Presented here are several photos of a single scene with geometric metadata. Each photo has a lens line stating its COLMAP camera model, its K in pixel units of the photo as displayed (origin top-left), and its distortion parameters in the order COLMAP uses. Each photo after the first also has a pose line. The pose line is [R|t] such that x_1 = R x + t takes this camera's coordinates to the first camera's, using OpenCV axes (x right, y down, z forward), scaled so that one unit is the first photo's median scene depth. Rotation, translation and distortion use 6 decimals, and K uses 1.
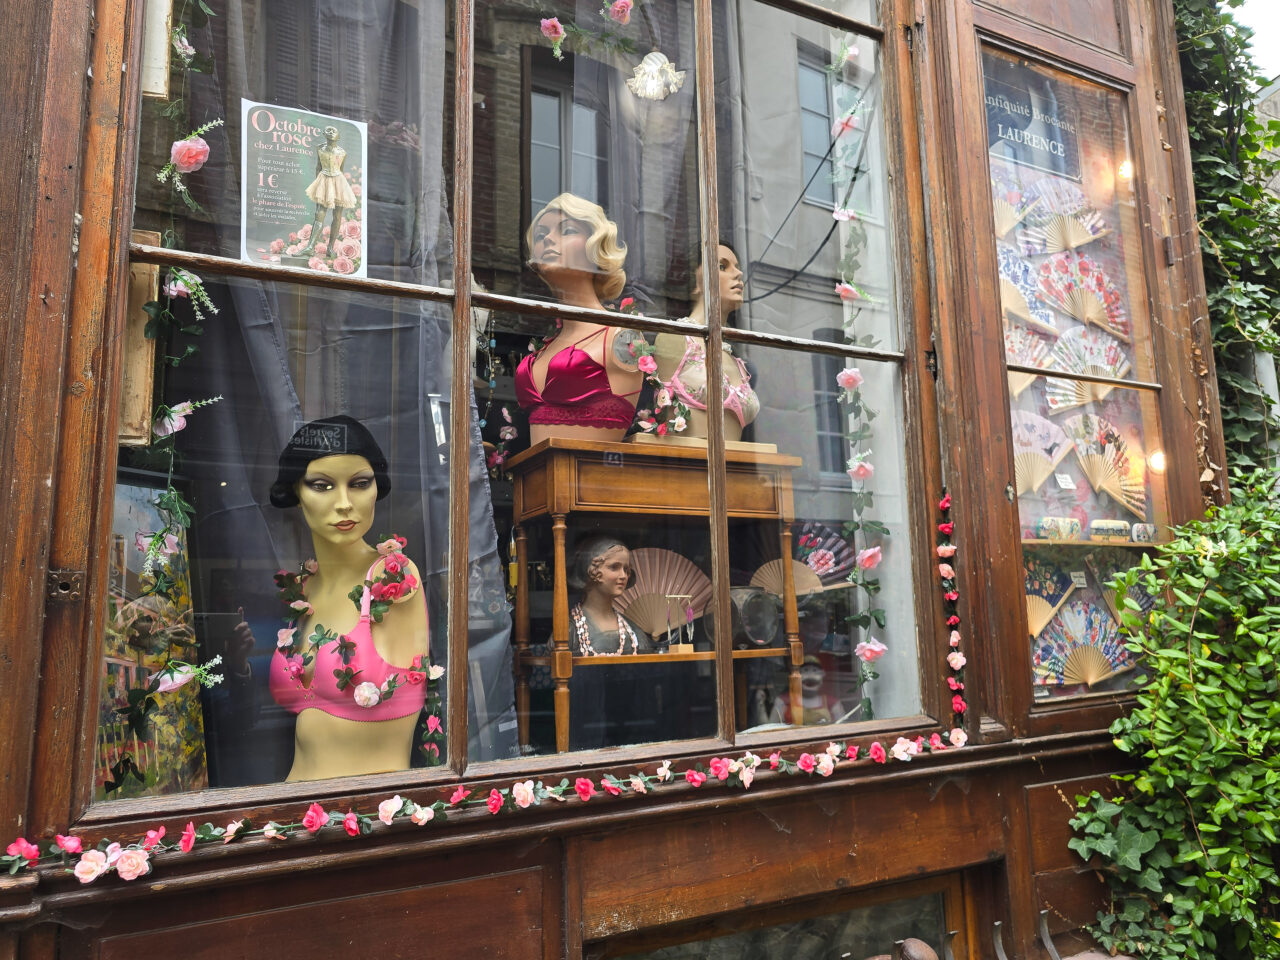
lens RADIAL K [[858.7, 0, 644.5], [0, 858.7, 478.8], [0, 0, 1]] dist [0.002985, -0.004199]
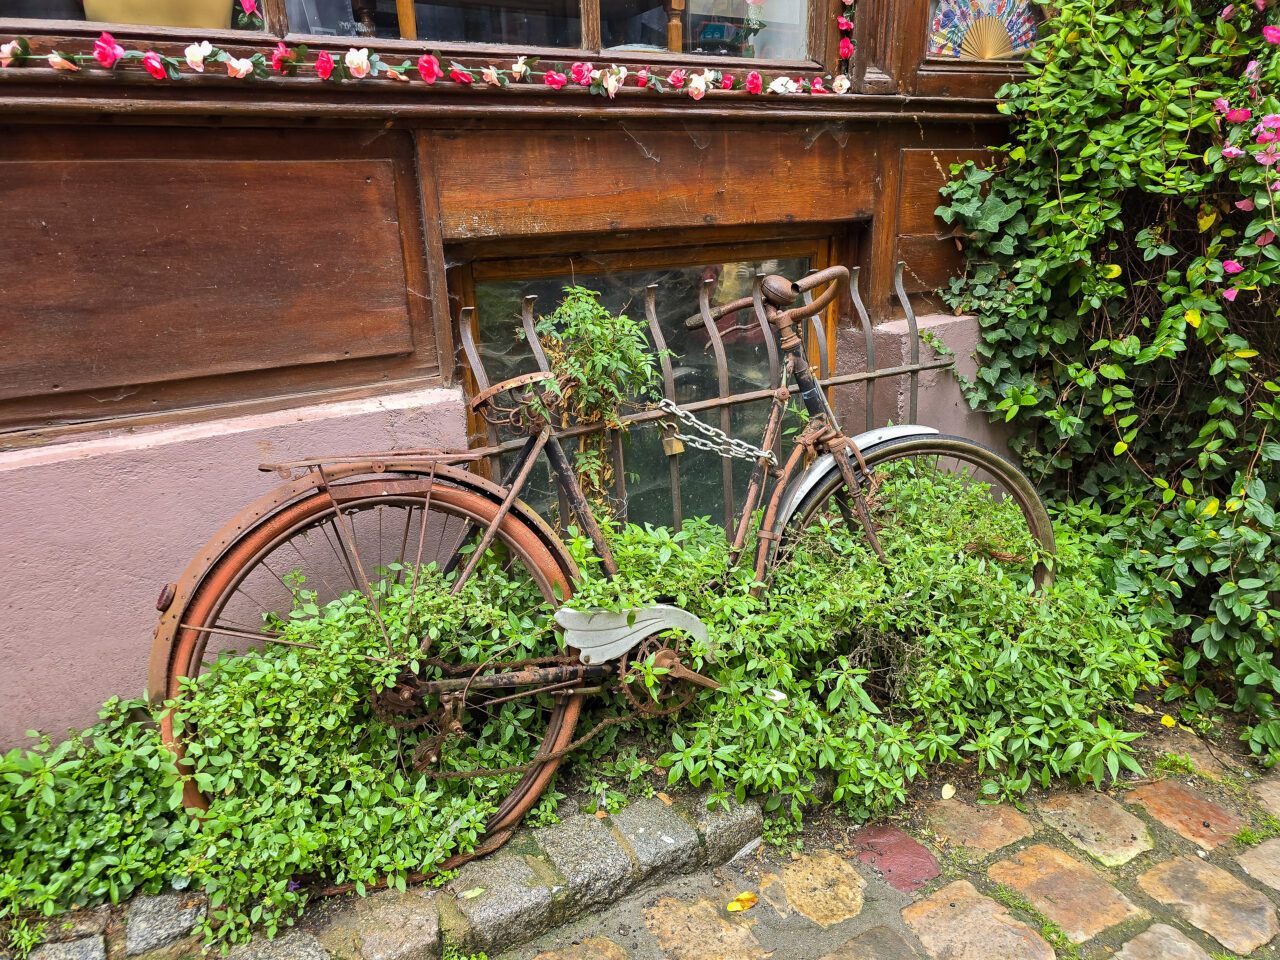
lens RADIAL K [[858.7, 0, 636.2], [0, 858.7, 480.5], [0, 0, 1]] dist [0.002985, -0.004199]
pose [[0.995960, -0.034057, 0.083090, 0.045766], [-0.008345, 0.886181, 0.463265, 0.251698], [-0.089410, -0.462087, 0.882316, -0.019942]]
